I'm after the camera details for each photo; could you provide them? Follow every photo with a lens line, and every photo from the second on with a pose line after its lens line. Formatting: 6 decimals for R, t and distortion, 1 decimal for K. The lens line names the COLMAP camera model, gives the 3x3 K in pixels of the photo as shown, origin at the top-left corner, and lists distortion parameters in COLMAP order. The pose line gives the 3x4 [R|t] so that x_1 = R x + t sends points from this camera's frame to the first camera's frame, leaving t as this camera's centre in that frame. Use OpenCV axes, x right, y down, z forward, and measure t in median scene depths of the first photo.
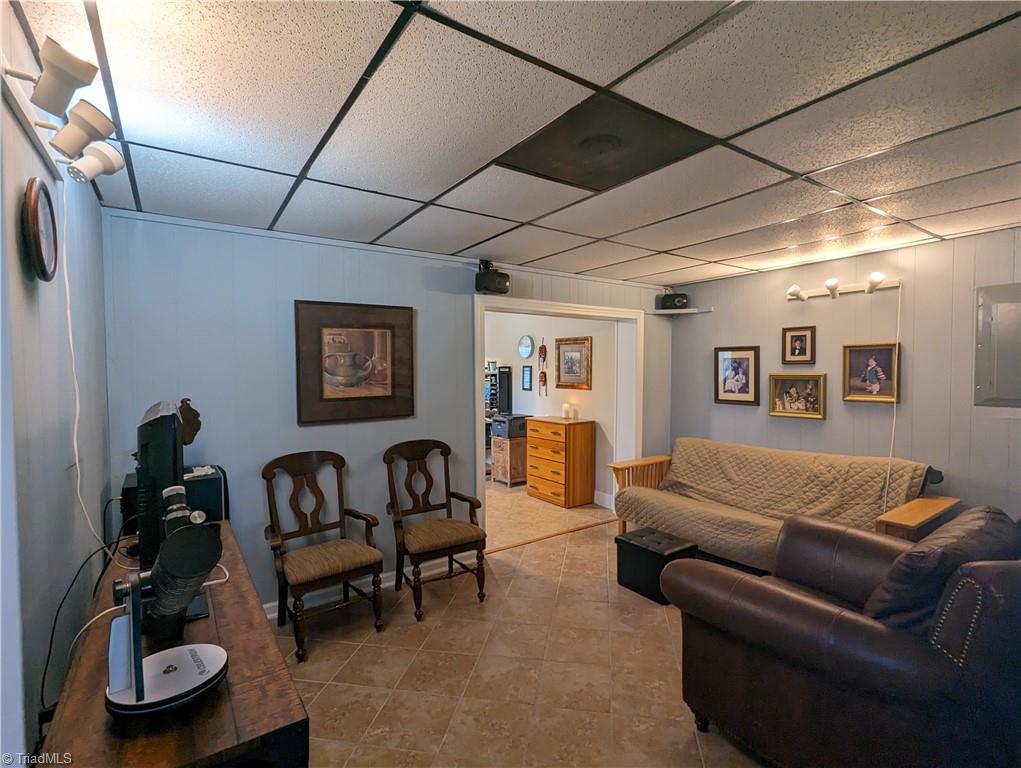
lens RADIAL K [[485.4, 0, 510.5], [0, 485.4, 384.0], [0, 0, 1]] dist [0.003461, 0.000413]
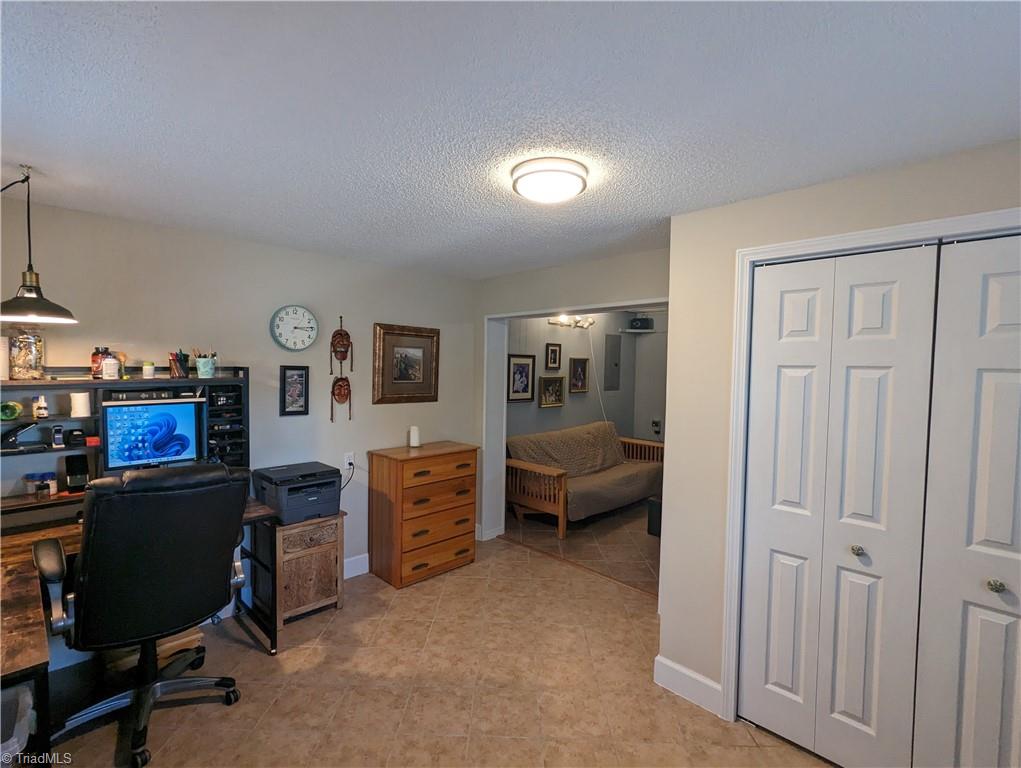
lens RADIAL K [[485.4, 0, 510.5], [0, 485.4, 384.0], [0, 0, 1]] dist [0.003461, 0.000413]
pose [[-0.176431, -0.035931, 0.983657, -0.719920], [0.014672, 0.999126, 0.039128, -0.050992], [-0.984204, 0.021336, -0.175750, 1.249391]]
